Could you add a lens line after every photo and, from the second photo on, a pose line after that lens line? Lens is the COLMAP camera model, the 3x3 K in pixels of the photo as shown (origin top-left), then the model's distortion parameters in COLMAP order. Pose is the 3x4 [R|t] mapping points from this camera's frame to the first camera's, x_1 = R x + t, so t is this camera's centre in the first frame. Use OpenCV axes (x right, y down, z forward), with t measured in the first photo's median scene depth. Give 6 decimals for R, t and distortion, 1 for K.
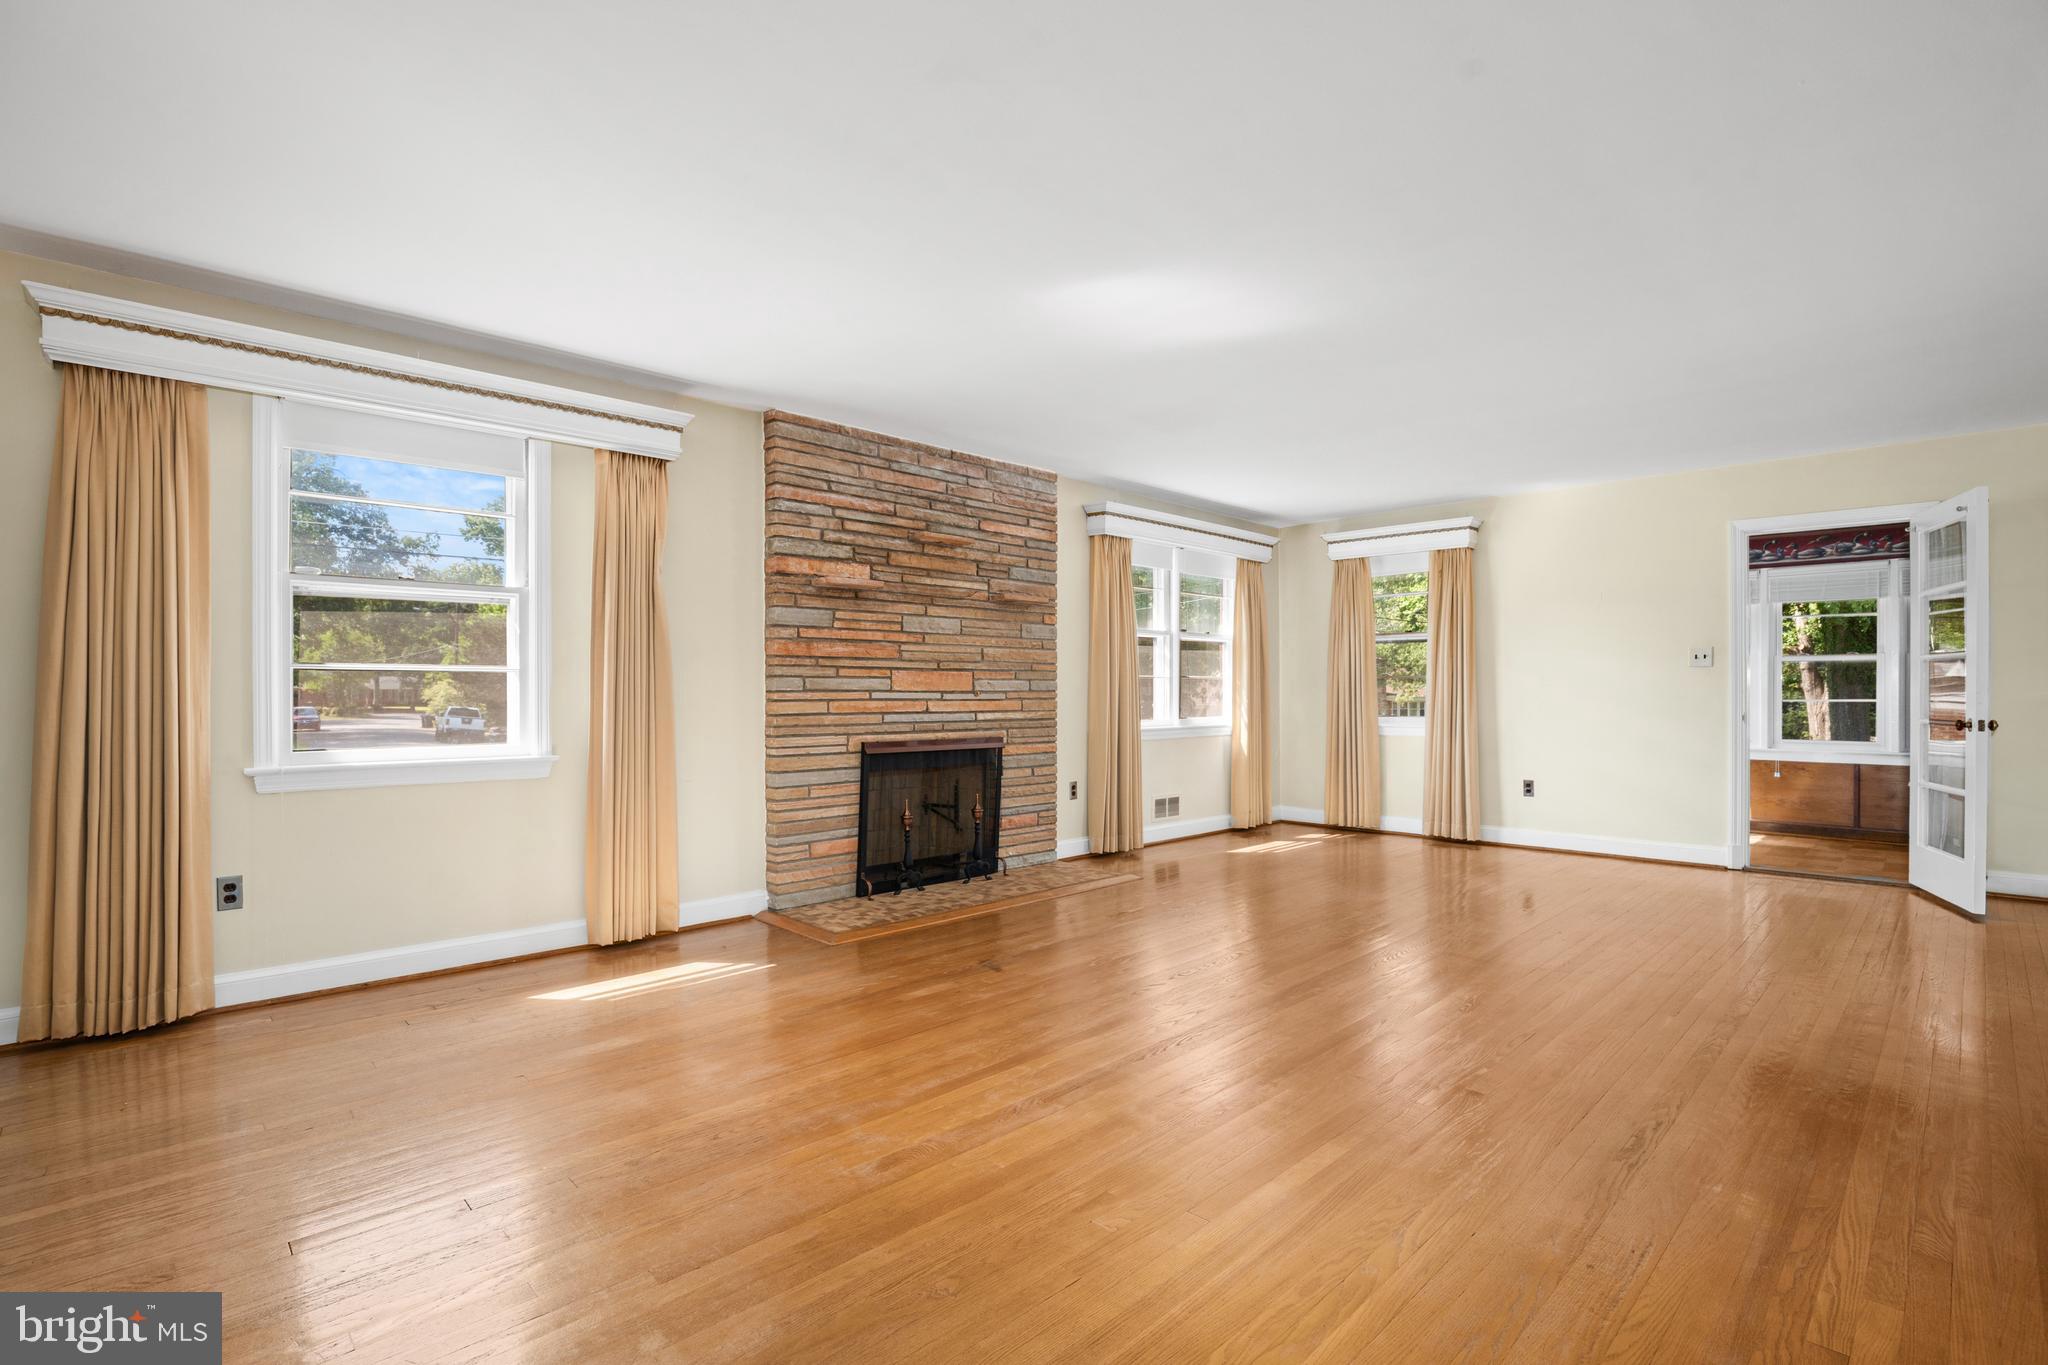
lens RADIAL K [[949.1, 0, 1019.9], [0, 949.1, 690.4], [0, 0, 1]] dist [-0.028335, 0.002880]
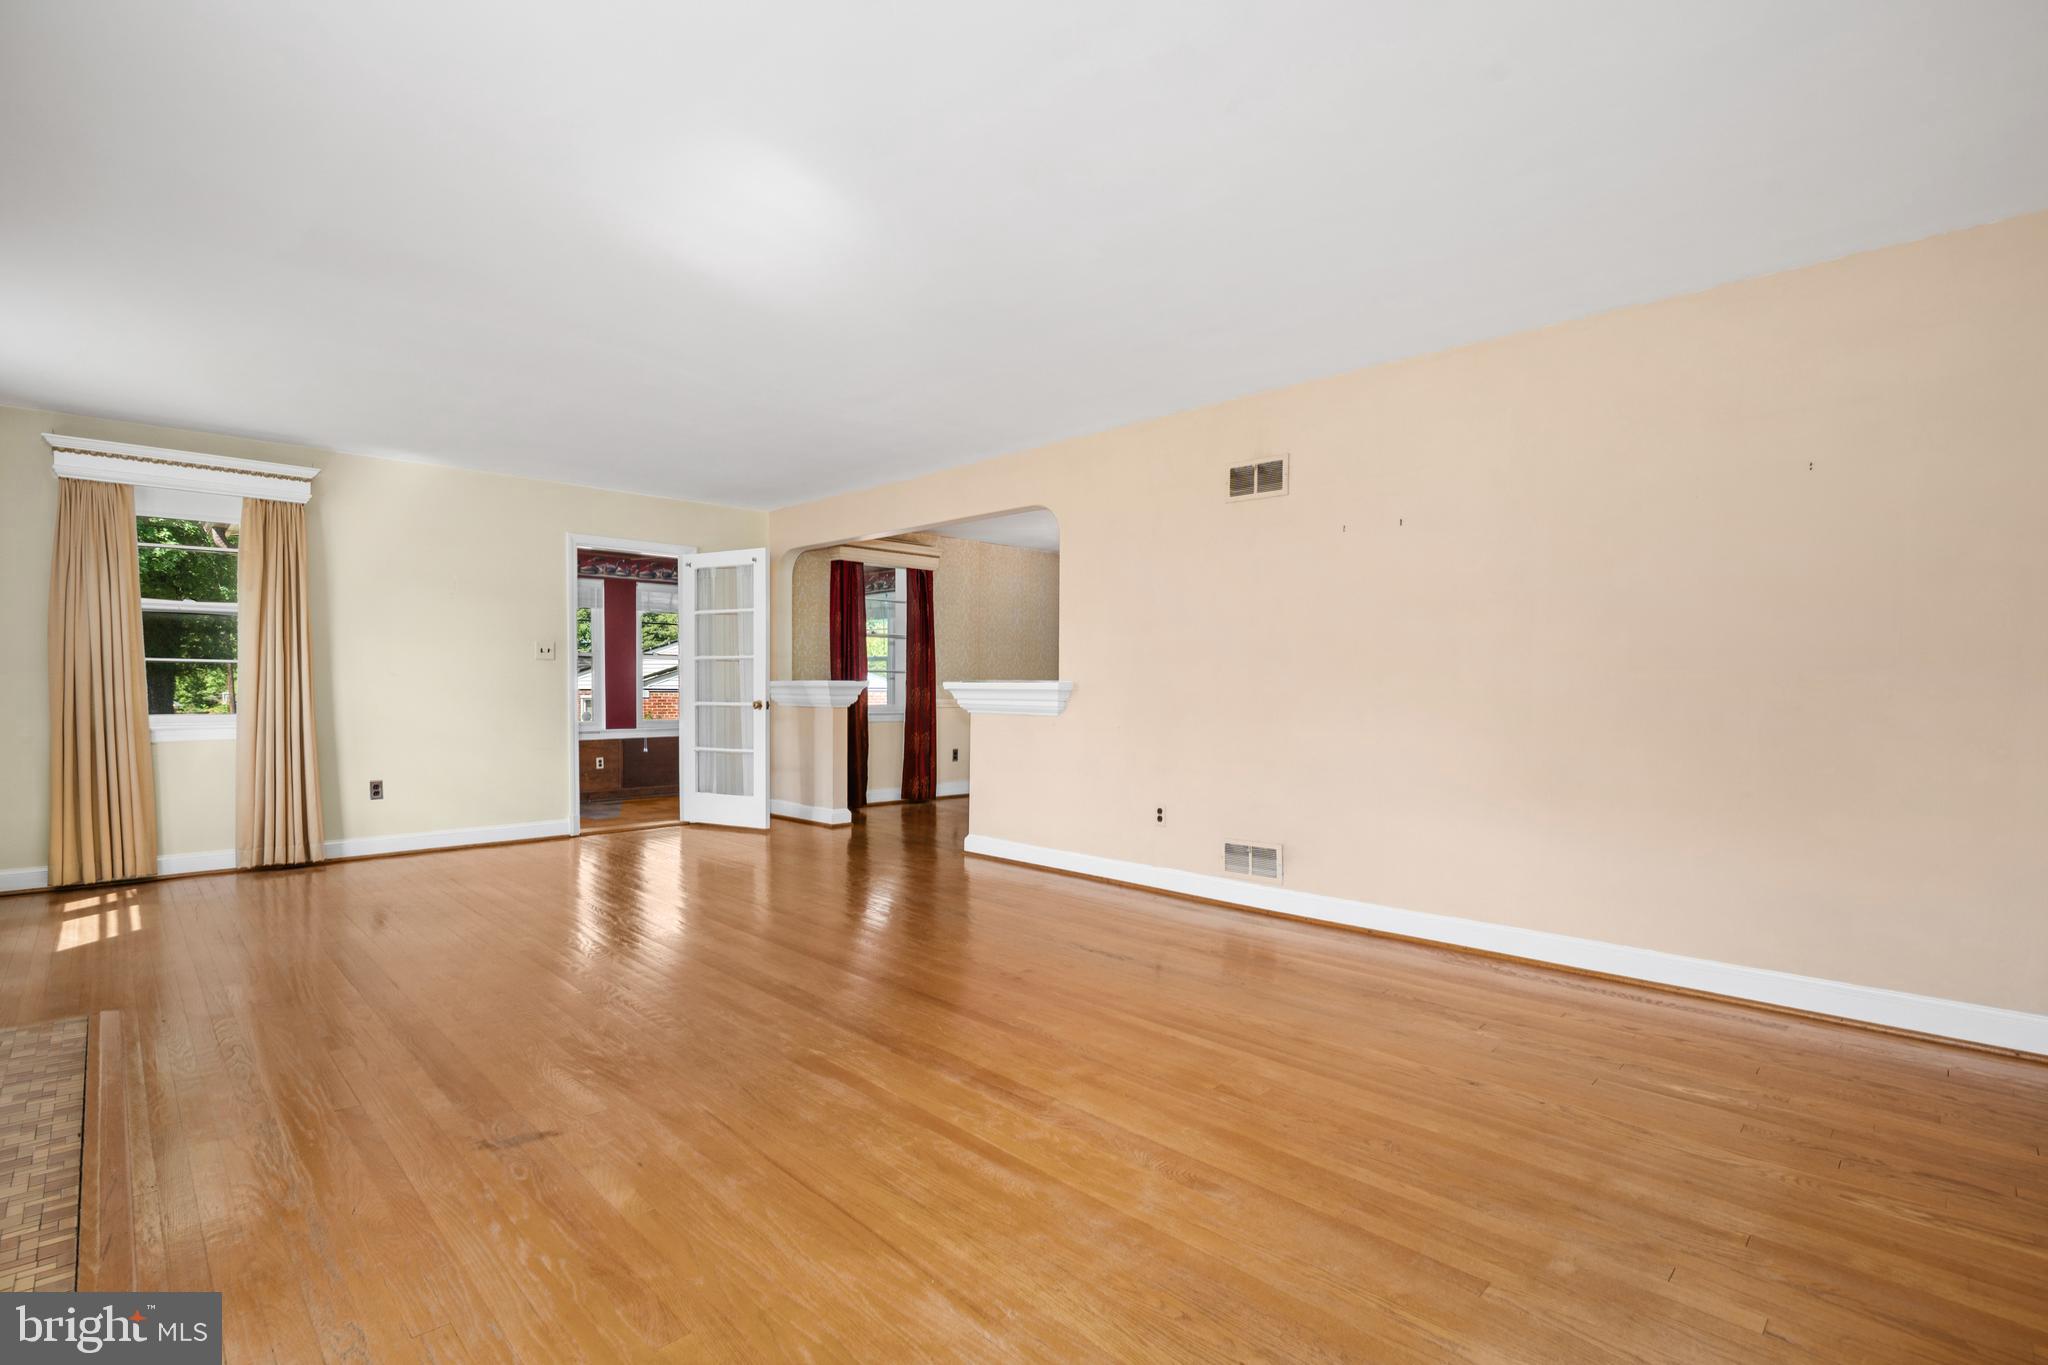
lens RADIAL K [[949.1, 0, 1024.1], [0, 949.1, 711.1], [0, 0, 1]] dist [-0.028335, 0.002880]
pose [[-0.011703, -0.027027, 0.999566, -0.441393], [-0.005336, 0.999622, 0.026966, 0.002498], [-0.999917, -0.005018, -0.011843, 0.495322]]
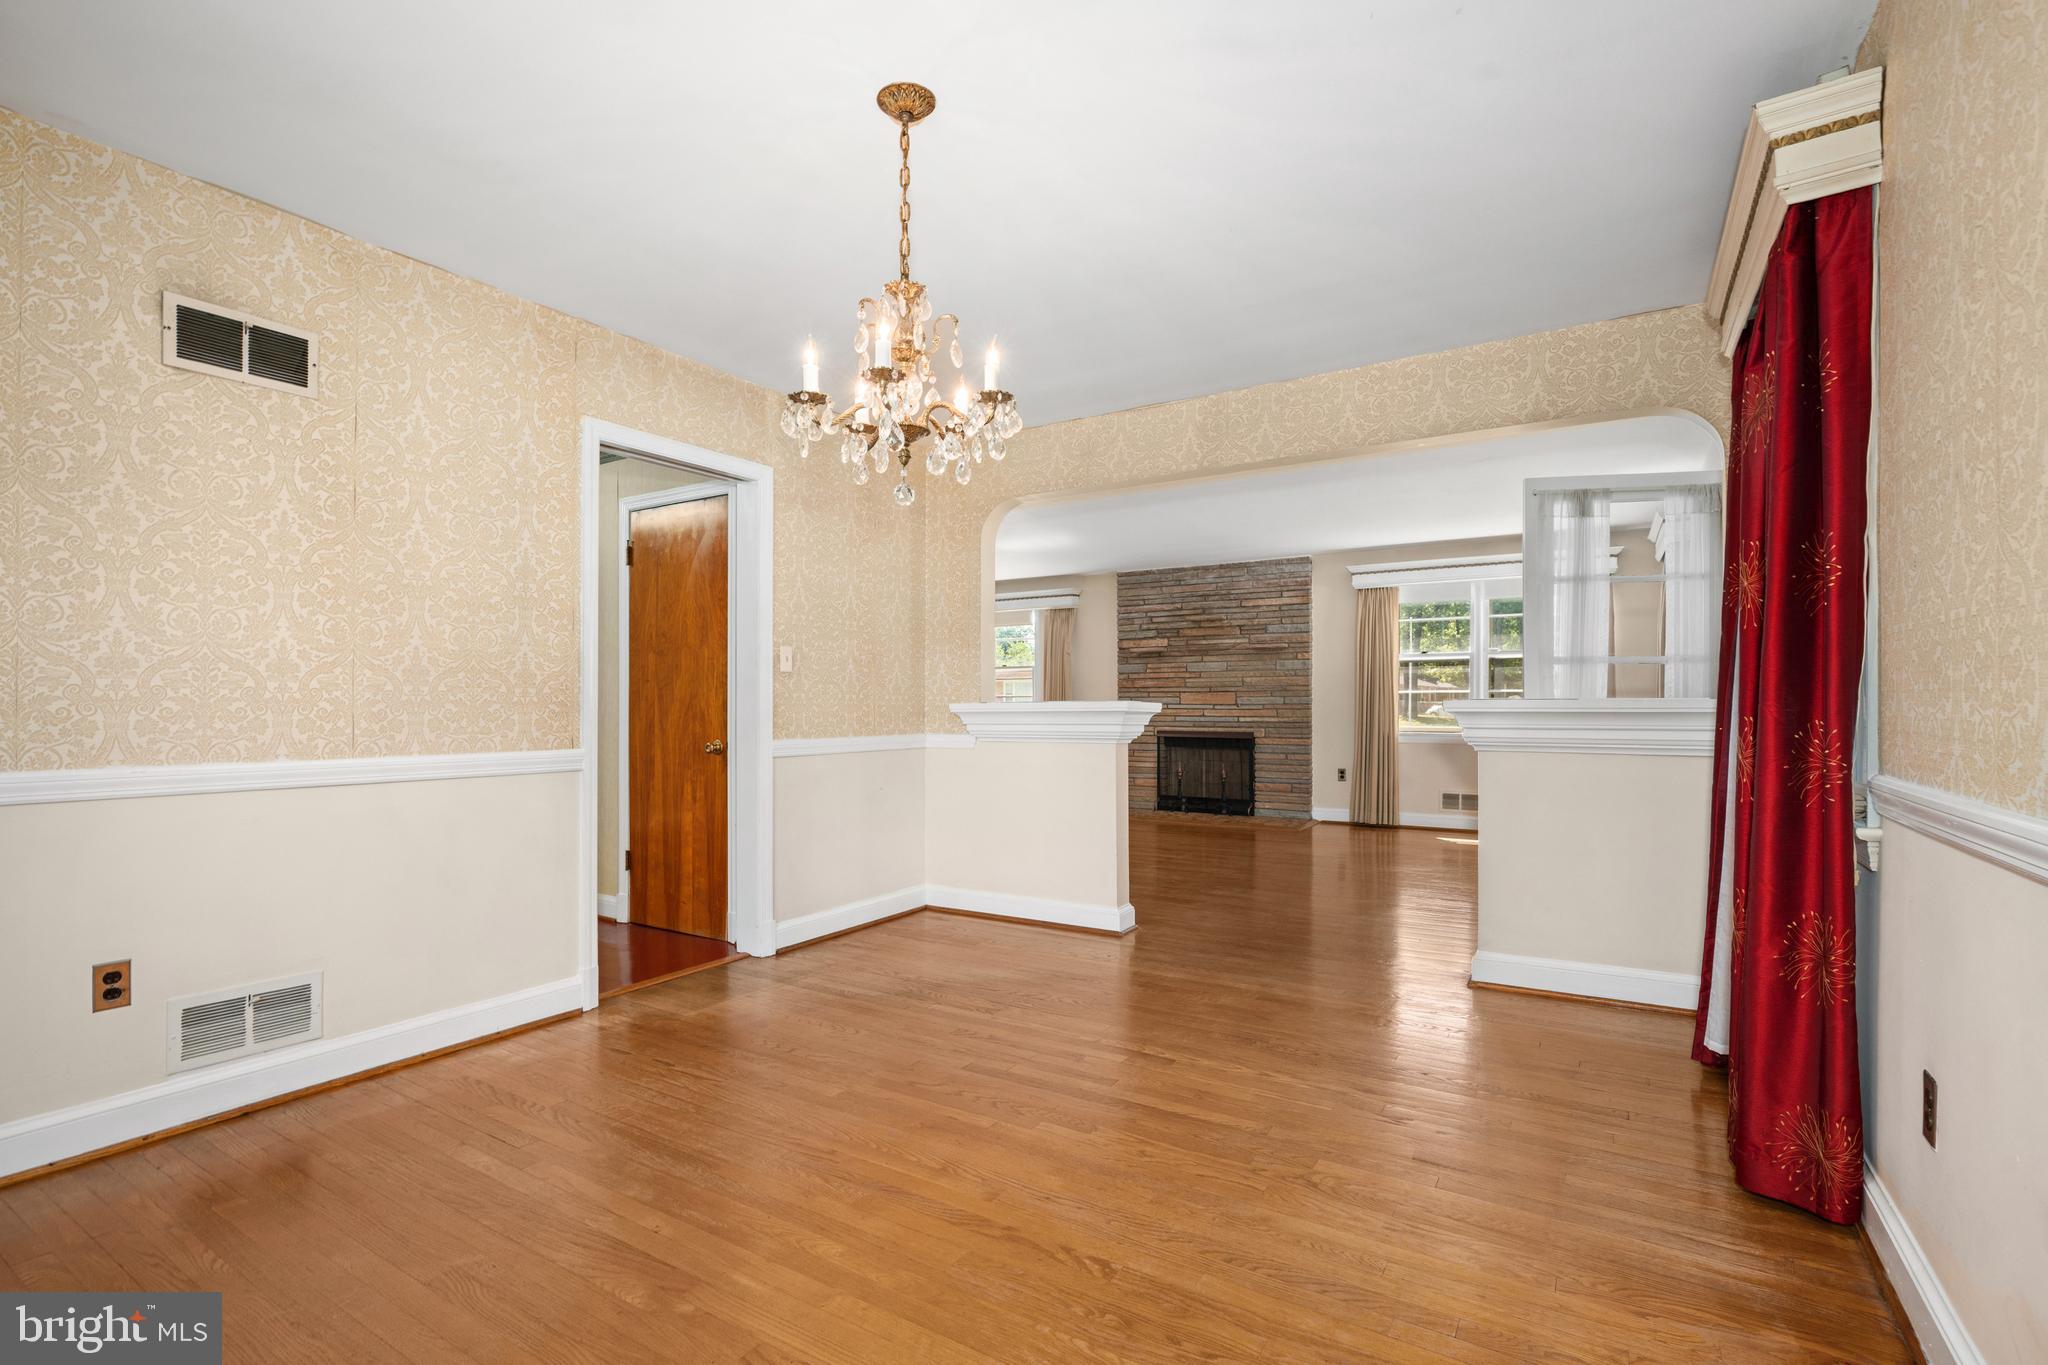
lens RADIAL K [[949.1, 0, 1013.1], [0, 949.1, 694.7], [0, 0, 1]] dist [-0.028335, 0.002880]
pose [[0.231641, -0.010261, -0.972747, 1.535196], [0.001280, 0.999947, -0.010244, 0.001071], [0.972800, 0.001127, 0.231642, 0.238335]]
